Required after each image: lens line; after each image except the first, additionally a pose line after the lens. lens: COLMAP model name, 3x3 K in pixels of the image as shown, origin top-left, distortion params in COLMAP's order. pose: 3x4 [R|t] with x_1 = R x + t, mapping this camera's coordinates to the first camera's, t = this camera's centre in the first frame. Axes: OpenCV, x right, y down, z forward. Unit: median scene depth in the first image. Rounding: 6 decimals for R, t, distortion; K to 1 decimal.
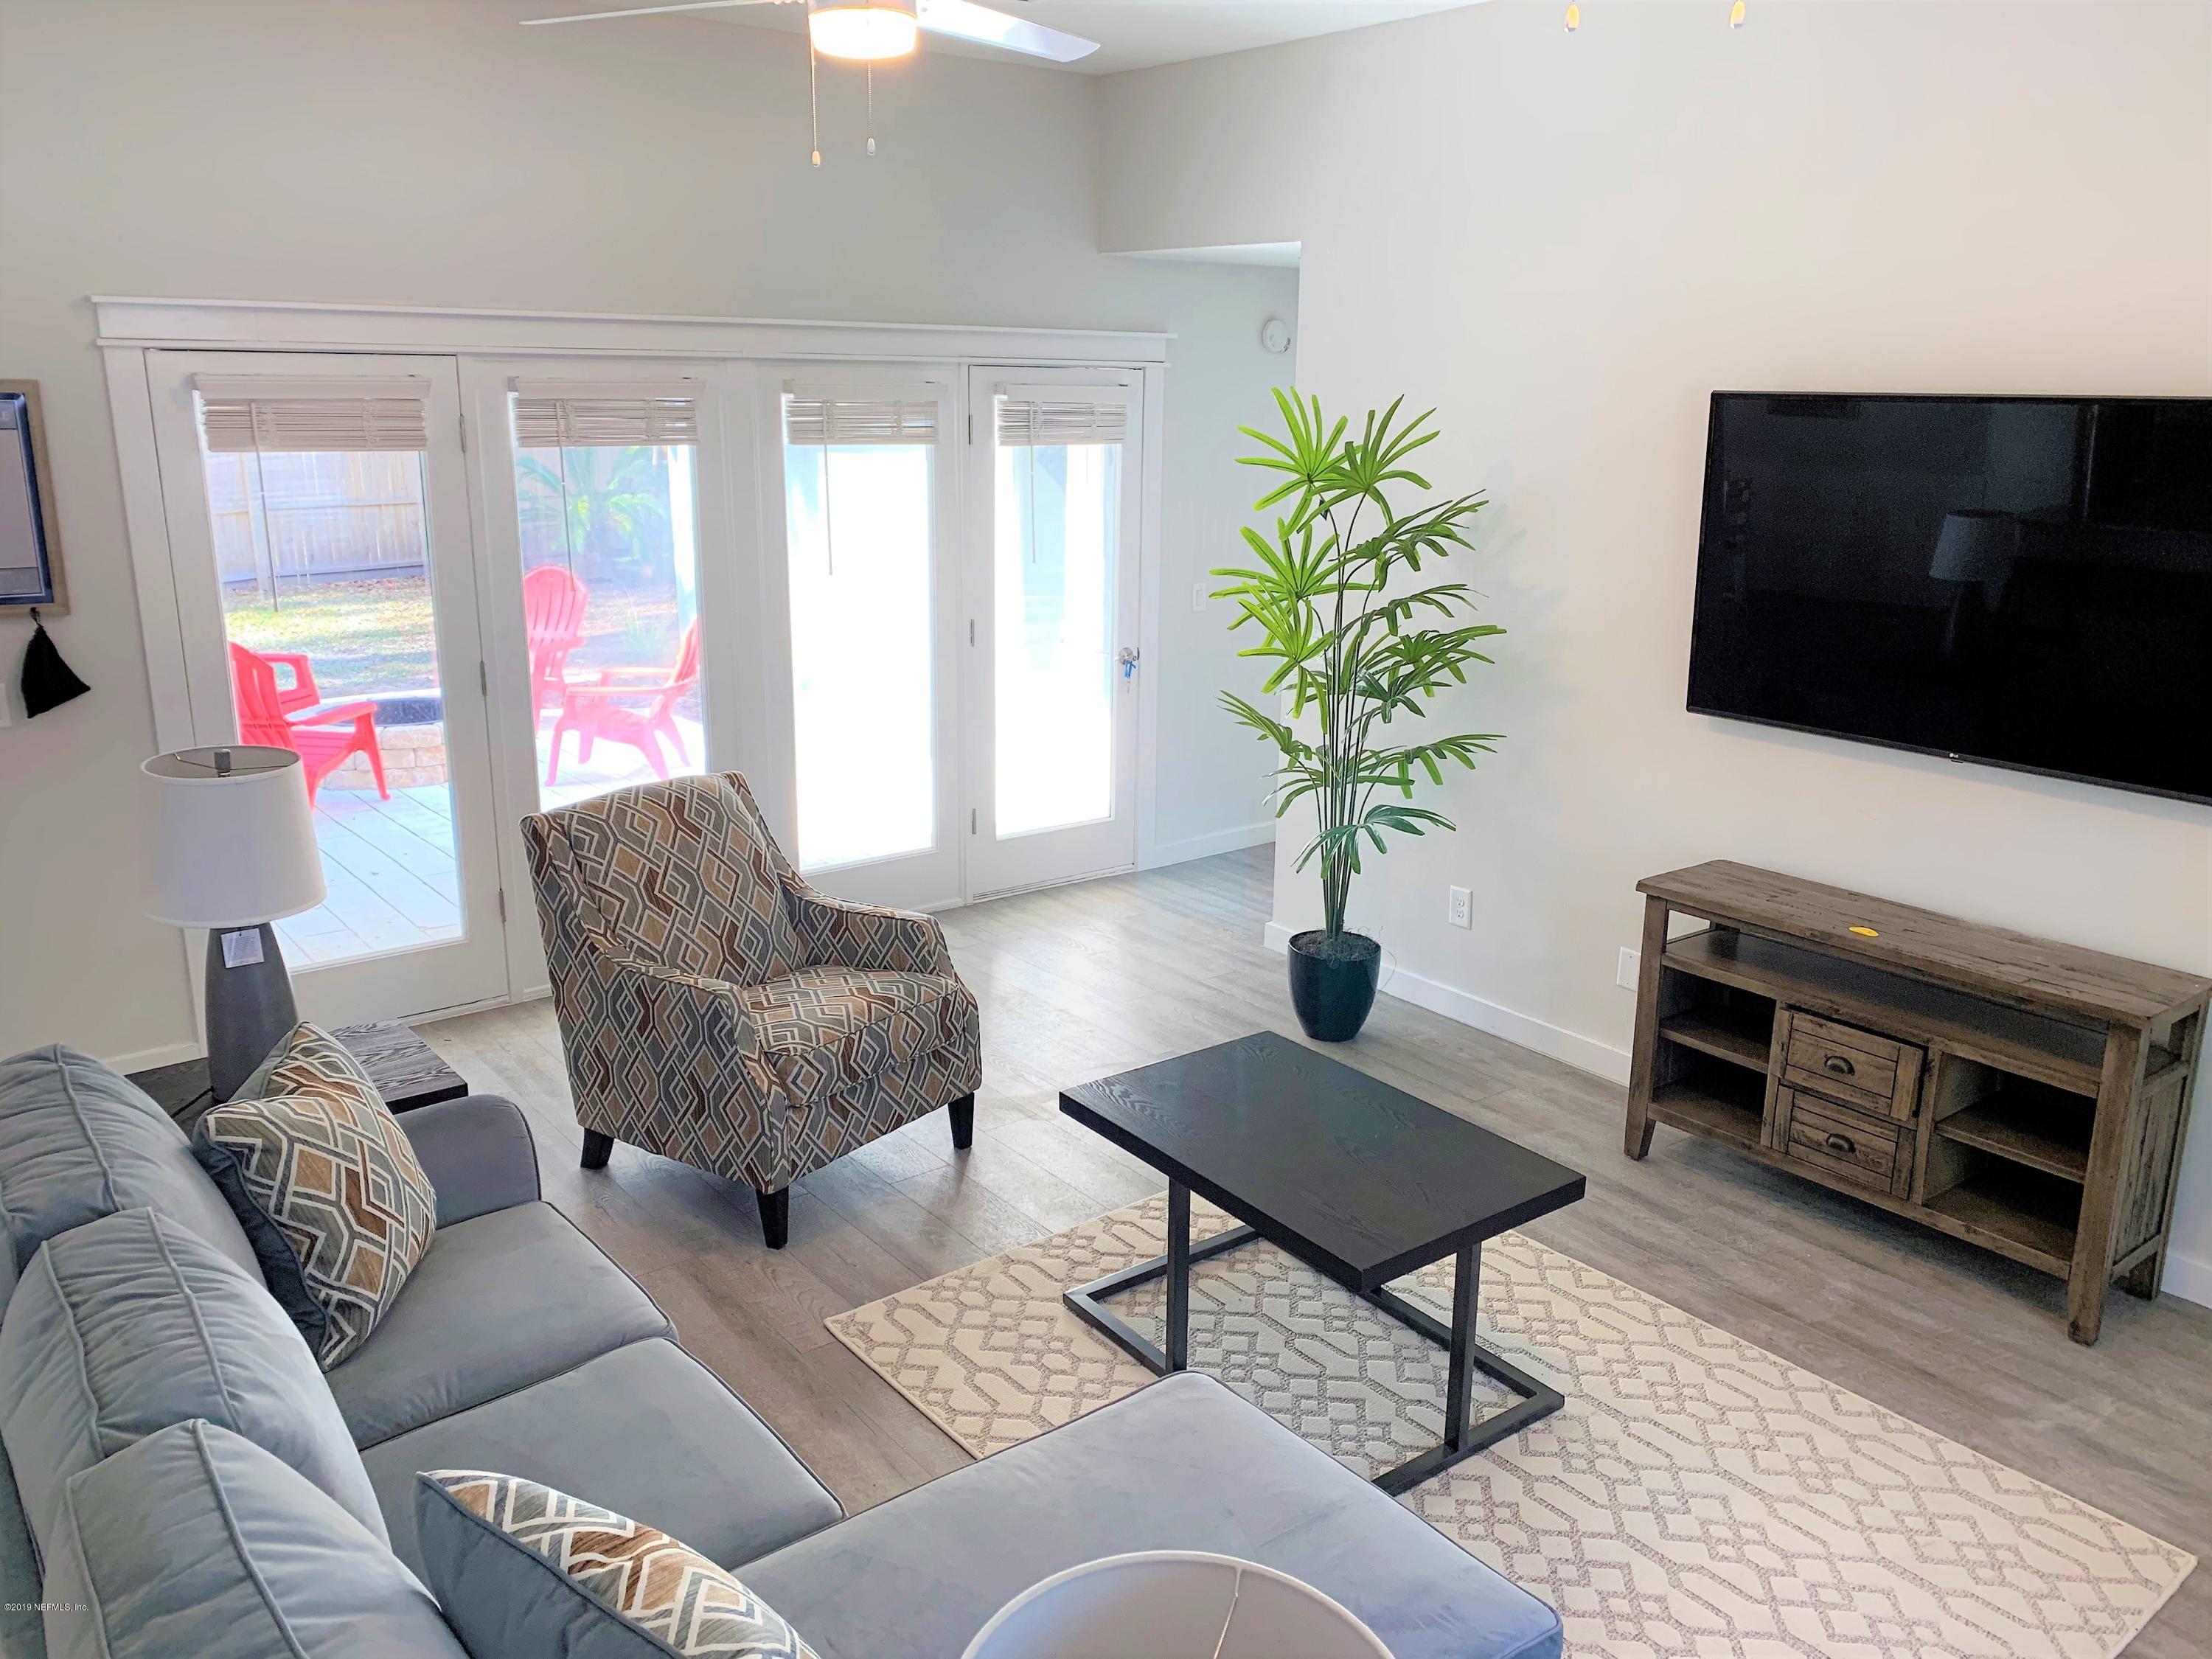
lens RADIAL K [[1686.3, 0, 1109.7], [0, 1686.3, 827.0], [0, 0, 1]] dist [0.036681, -0.037518]
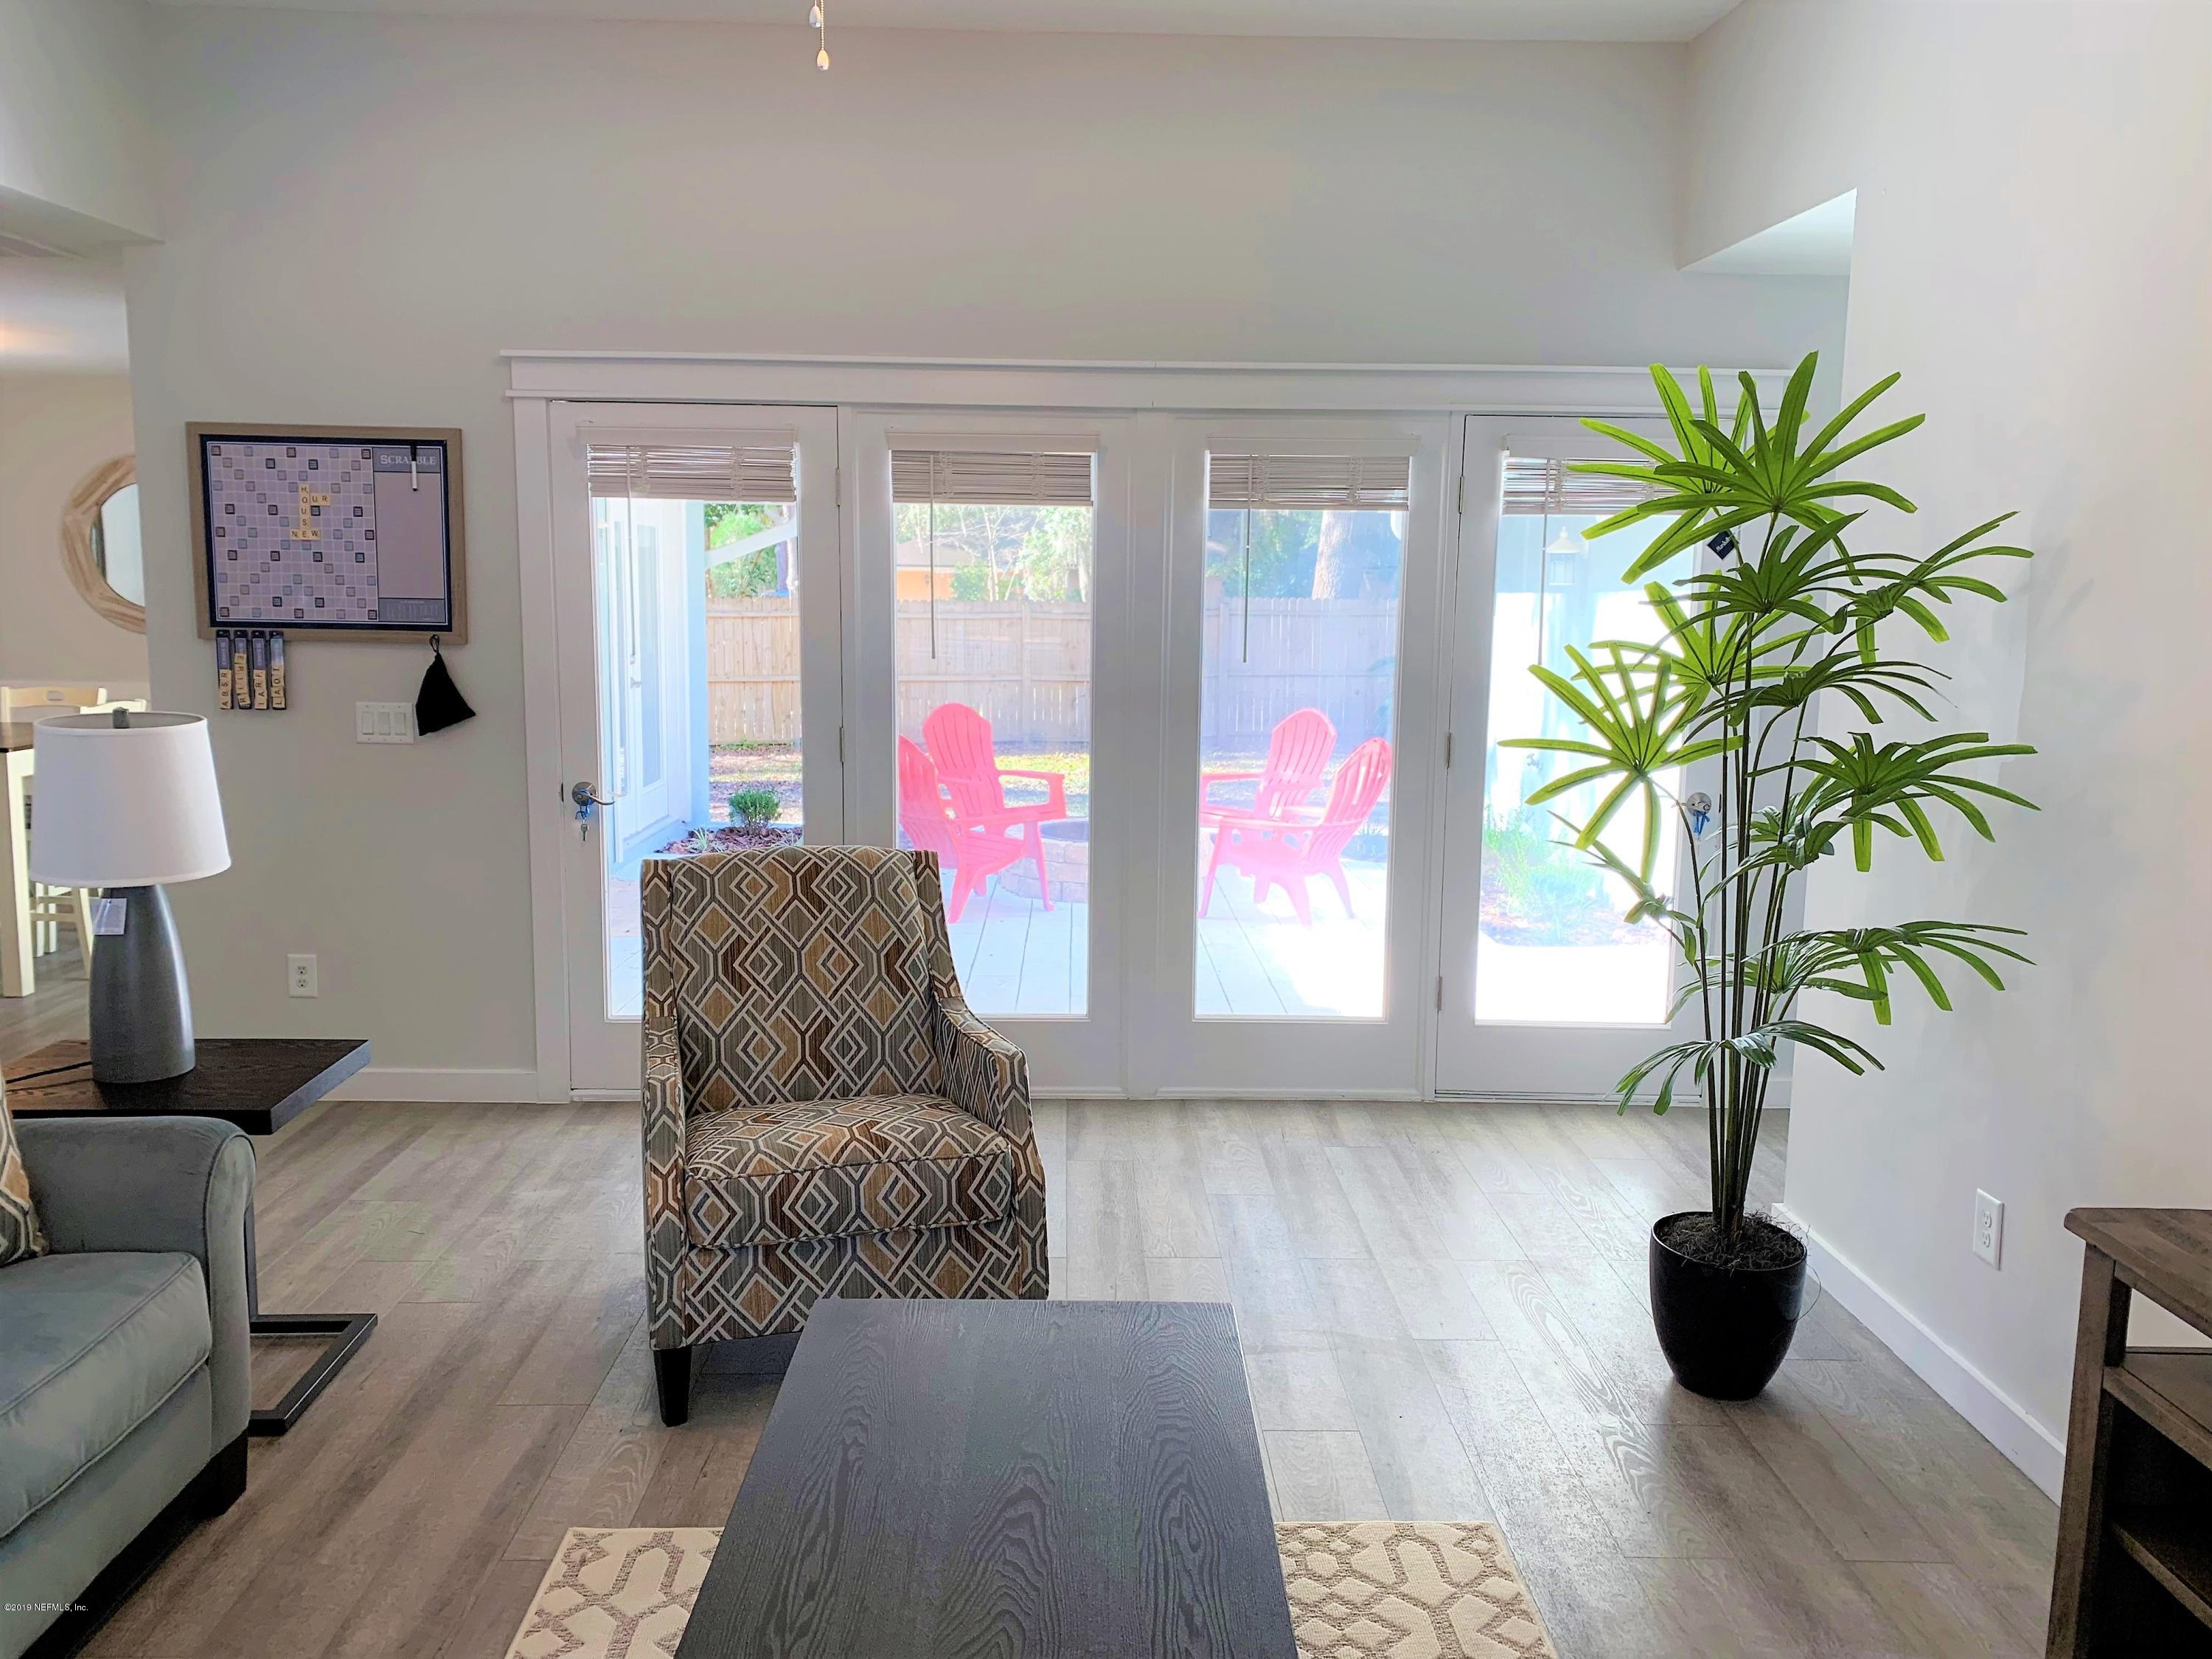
lens RADIAL K [[1686.3, 0, 1109.2], [0, 1686.3, 813.3], [0, 0, 1]] dist [0.036681, -0.037518]
pose [[0.799130, 0.080842, -0.595697, 0.364087], [-0.158523, 0.984182, -0.079095, 0.000836], [0.579880, 0.157638, 0.799305, 0.399922]]
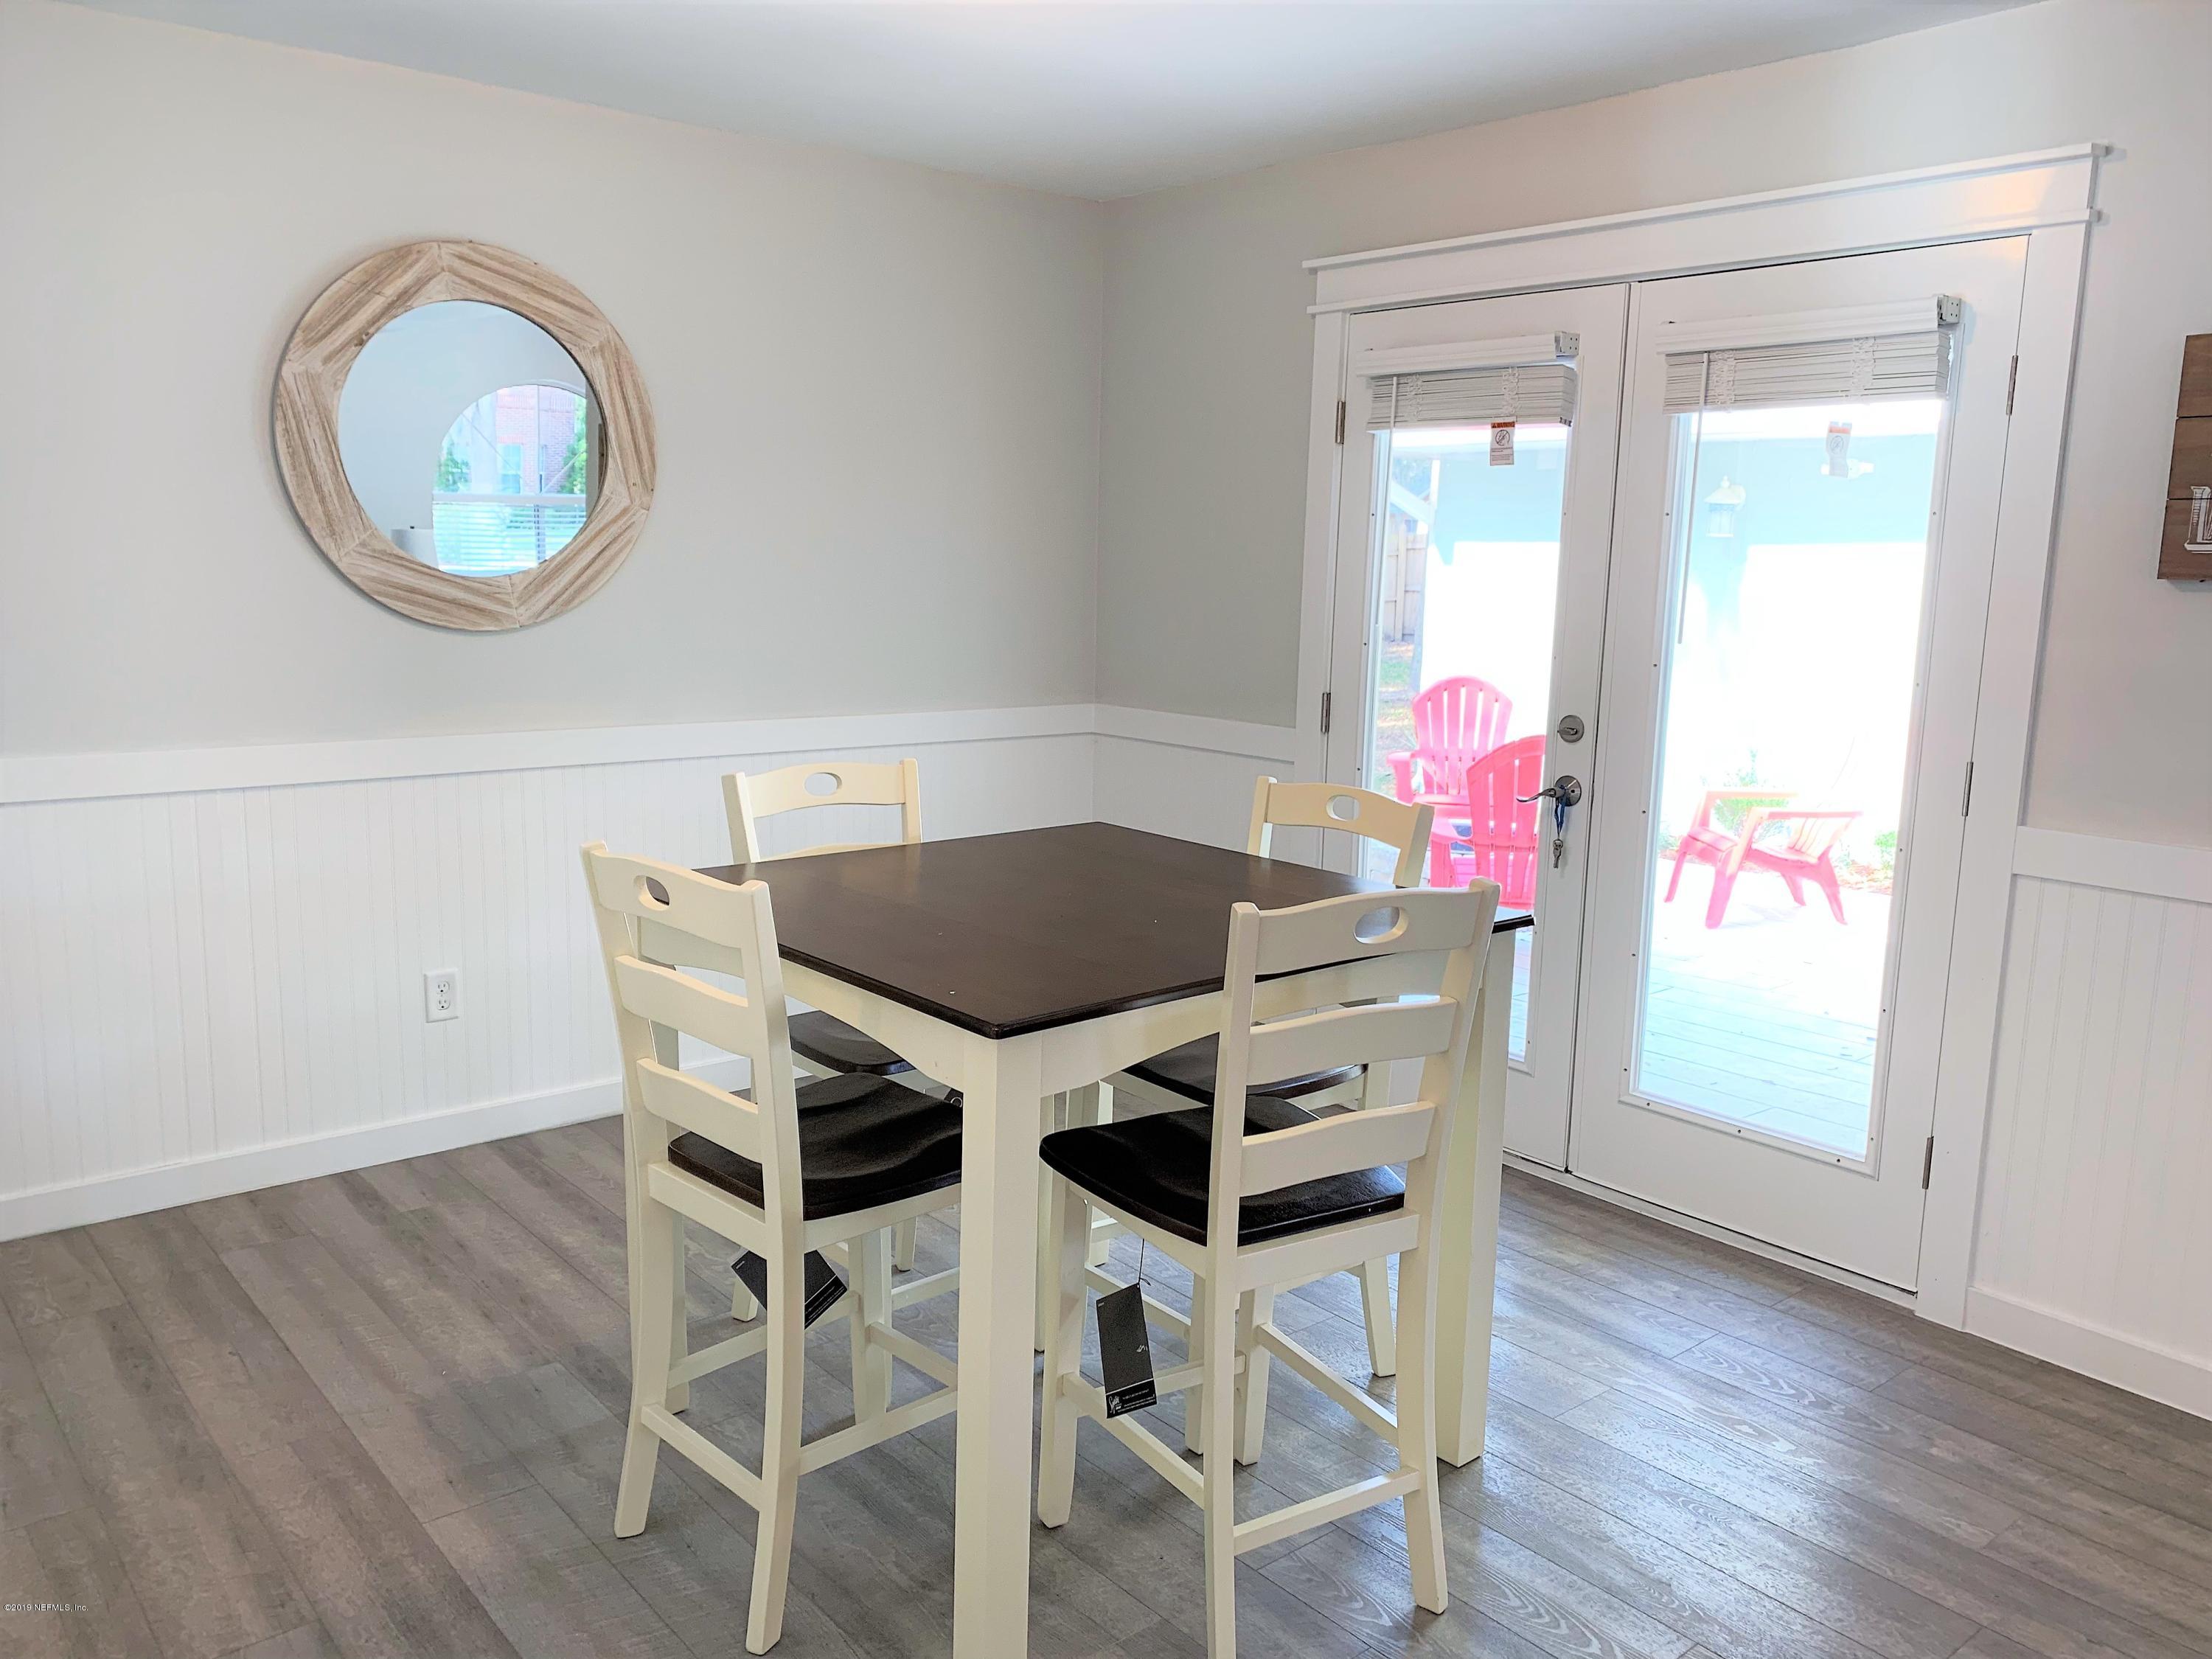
lens RADIAL K [[1686.3, 0, 1099.9], [0, 1686.3, 814.1], [0, 0, 1]] dist [0.036681, -0.037518]
pose [[0.999324, 0.004139, 0.036542, -1.332811], [-0.000226, 0.994319, -0.106442, 0.012529], [-0.036774, 0.106362, 0.993647, 0.383719]]
